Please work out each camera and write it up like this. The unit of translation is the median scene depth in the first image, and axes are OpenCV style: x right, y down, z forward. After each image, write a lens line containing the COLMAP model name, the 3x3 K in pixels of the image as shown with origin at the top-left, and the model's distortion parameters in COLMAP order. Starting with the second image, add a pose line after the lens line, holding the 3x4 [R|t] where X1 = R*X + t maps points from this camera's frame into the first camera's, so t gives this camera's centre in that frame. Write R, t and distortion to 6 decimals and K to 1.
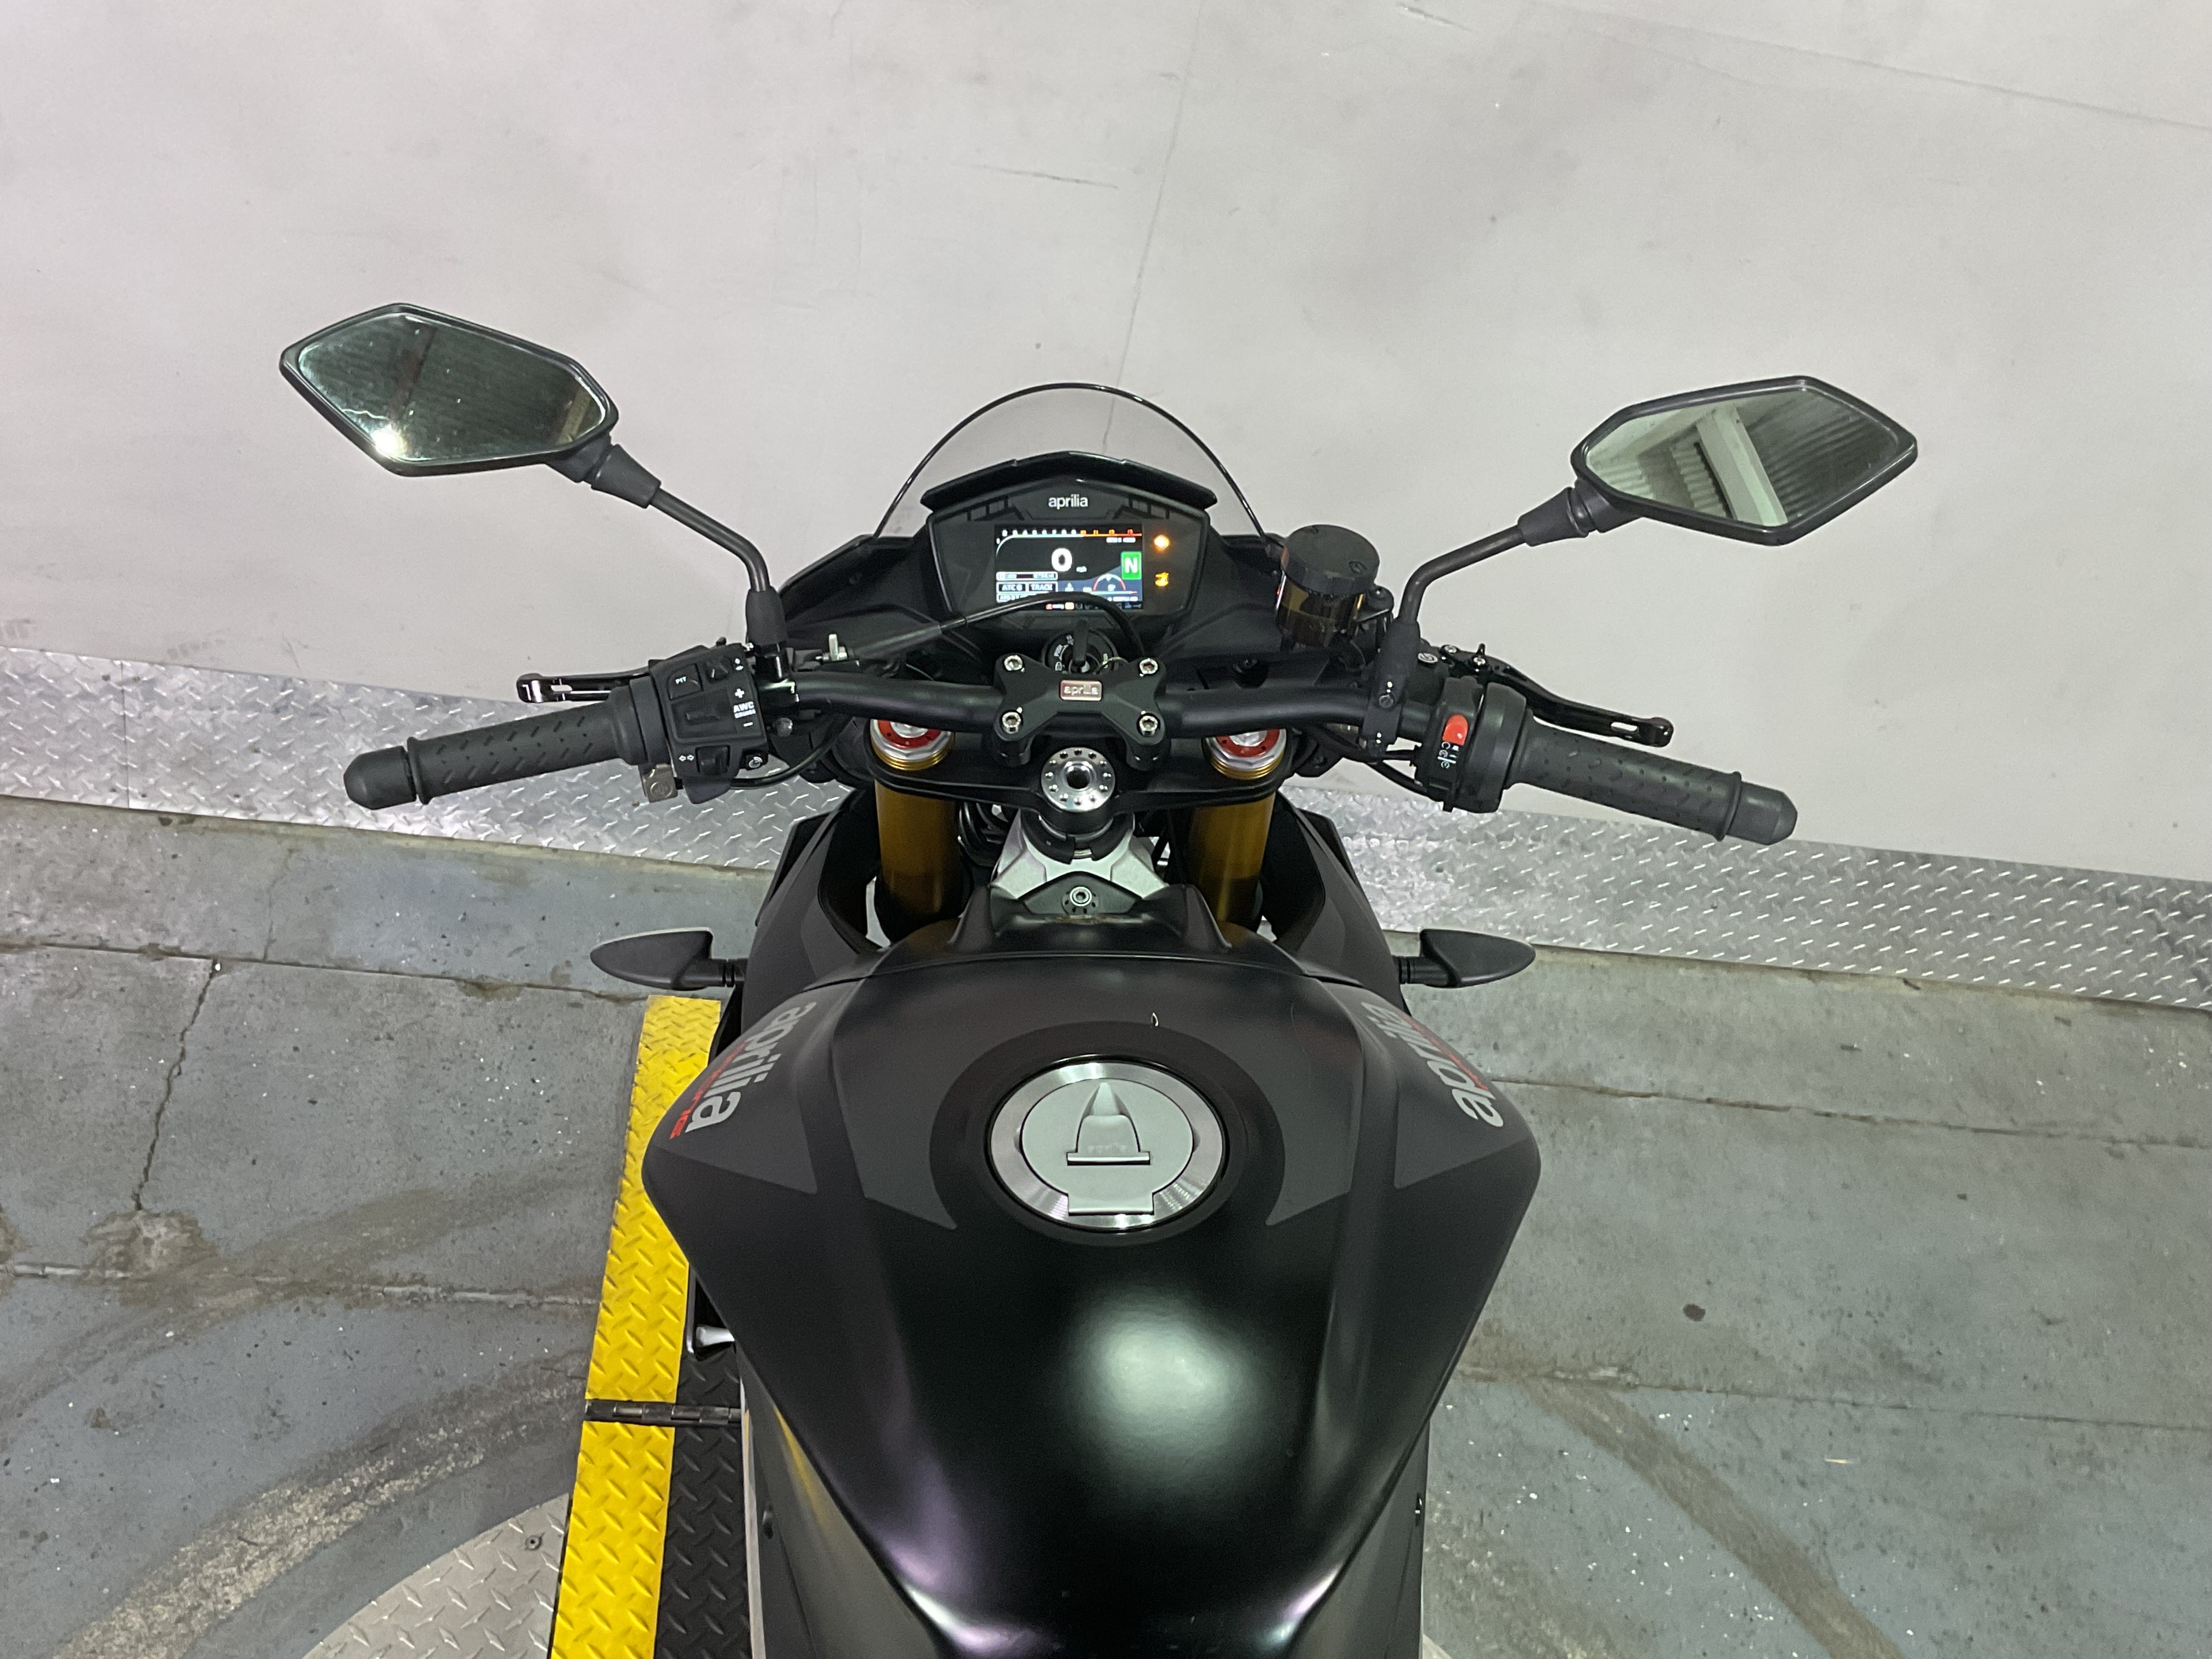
lens RADIAL K [[2317.8, 0, 1154.2], [0, 2317.8, 791.9], [0, 0, 1]] dist [0.037968, 0.000000]
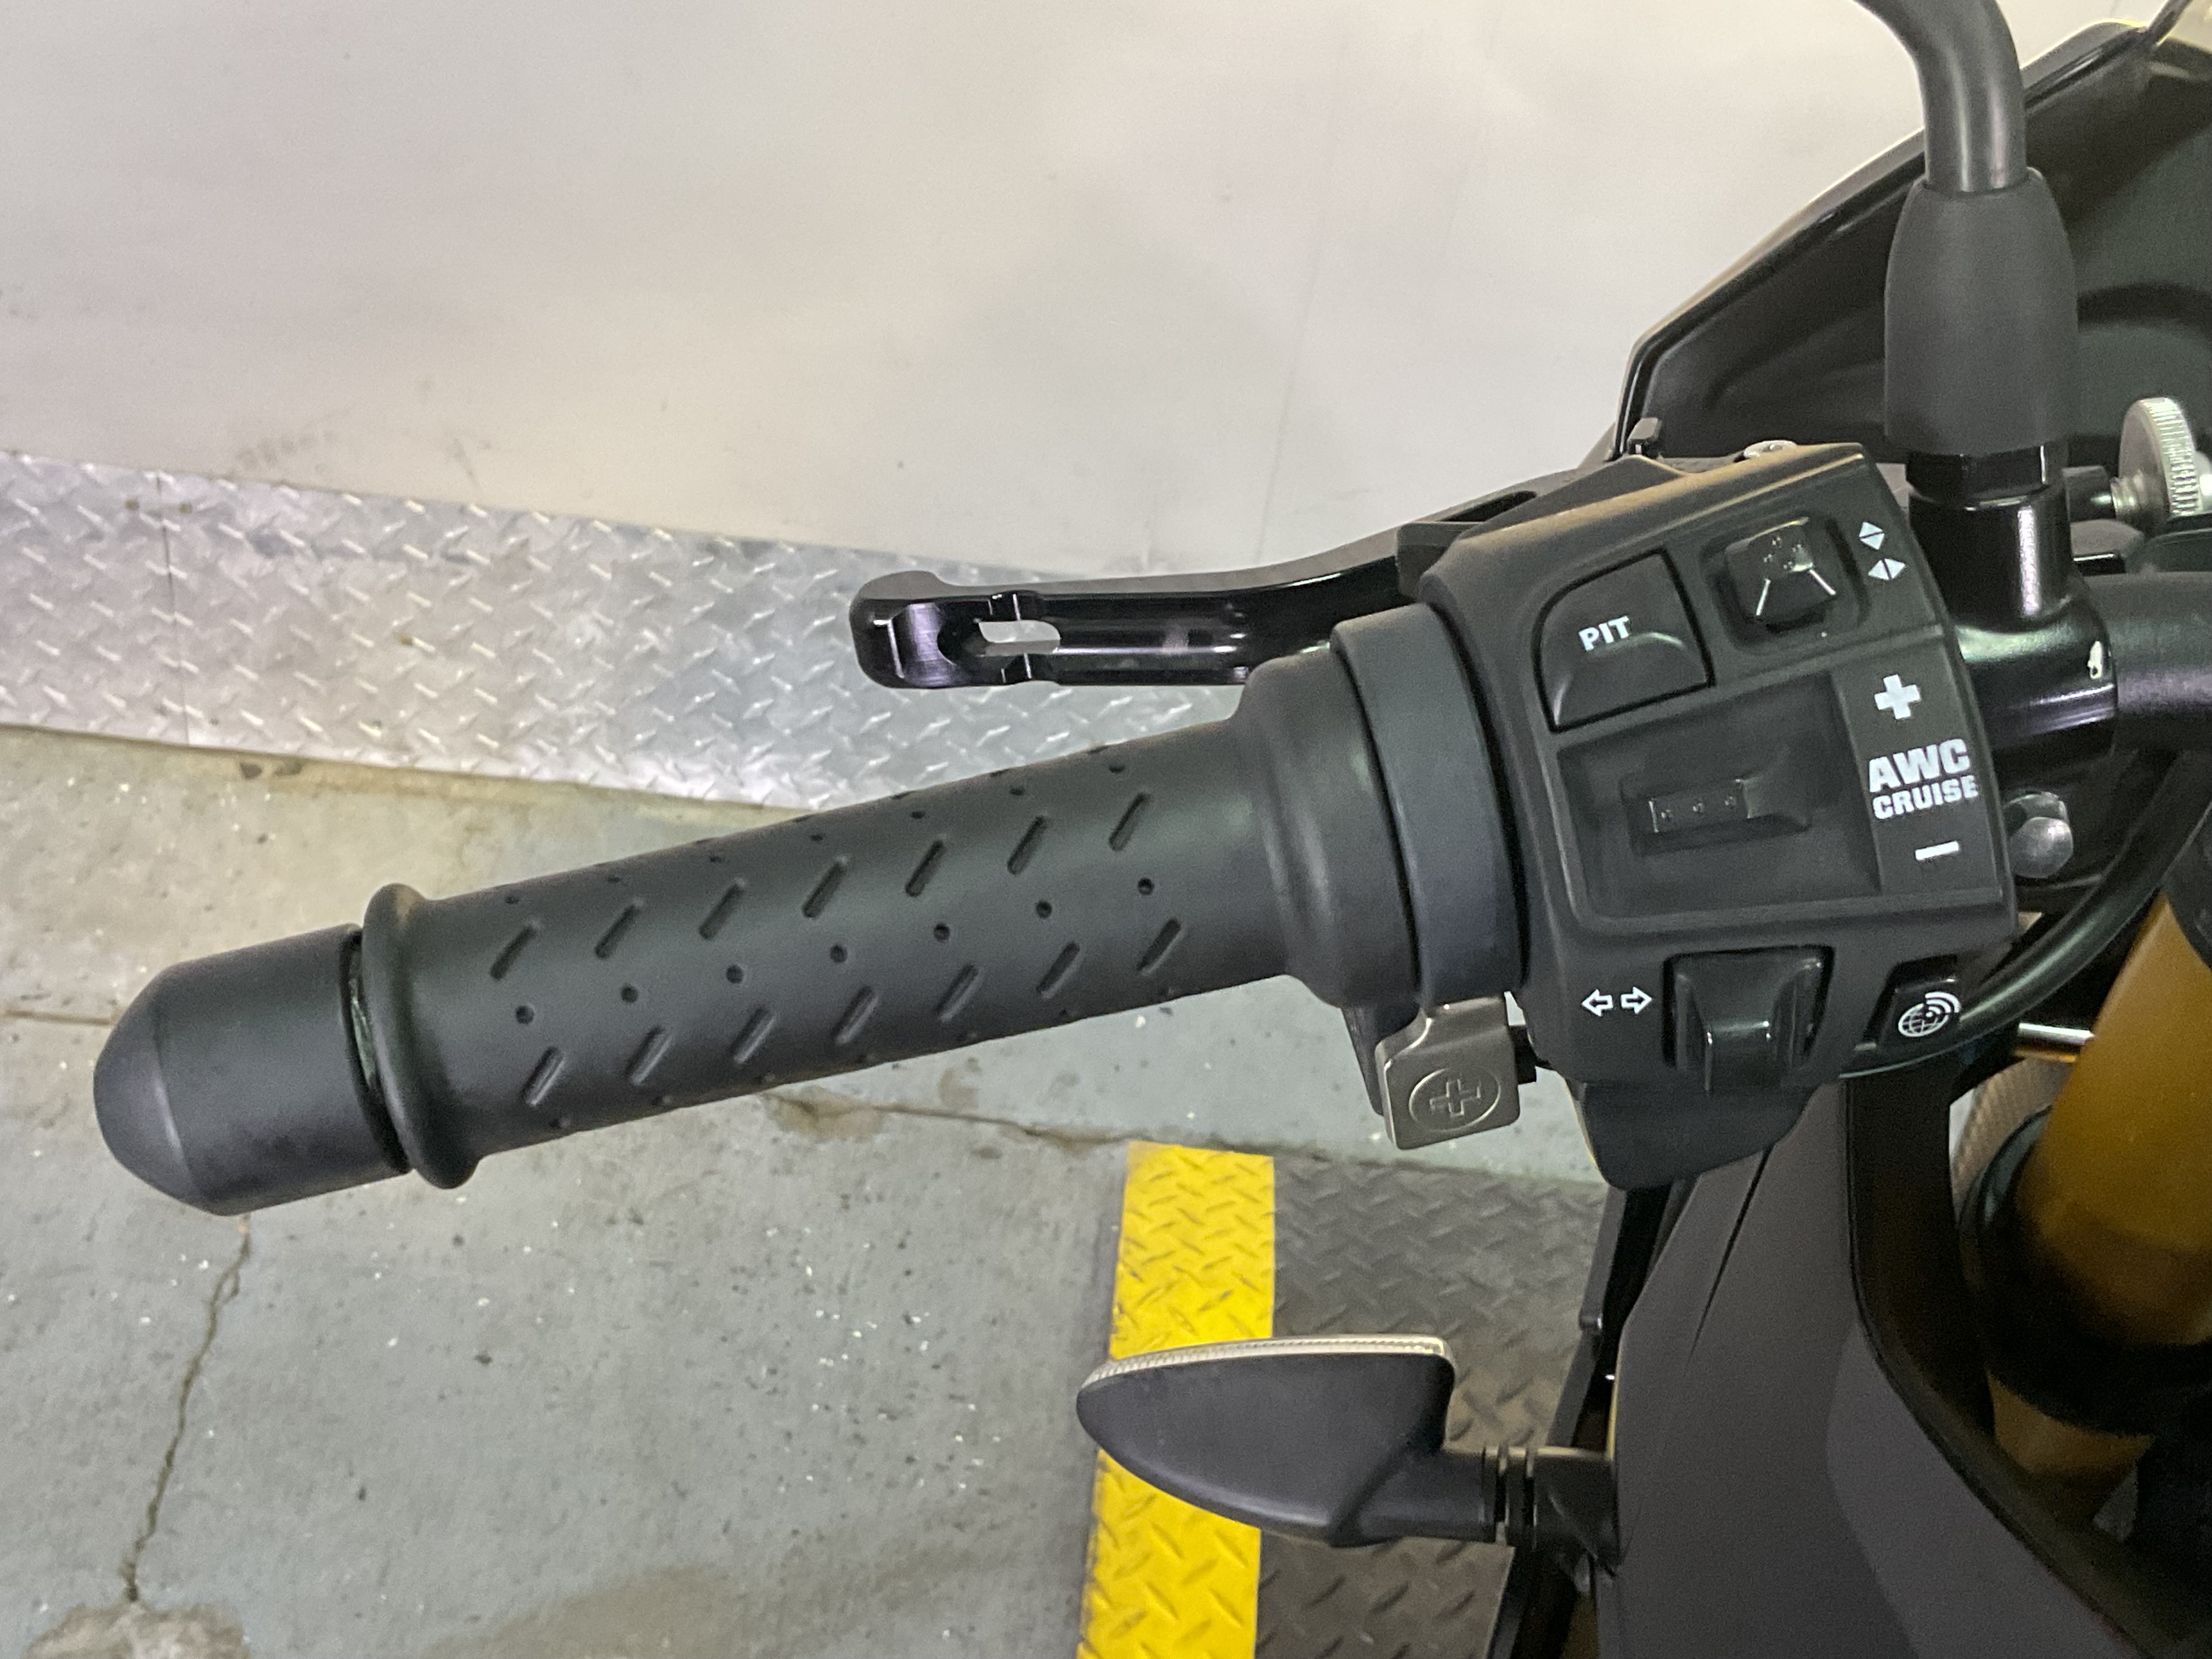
lens RADIAL K [[3065.2, 0, 1102.9], [0, 3065.2, 830.3], [0, 0, 1]] dist [0.170707, 0.000000]
pose [[0.980716, 0.017429, -0.194658, -0.099715], [-0.004525, 0.997773, 0.066544, -0.024973], [0.195384, -0.064380, 0.978611, 0.370655]]
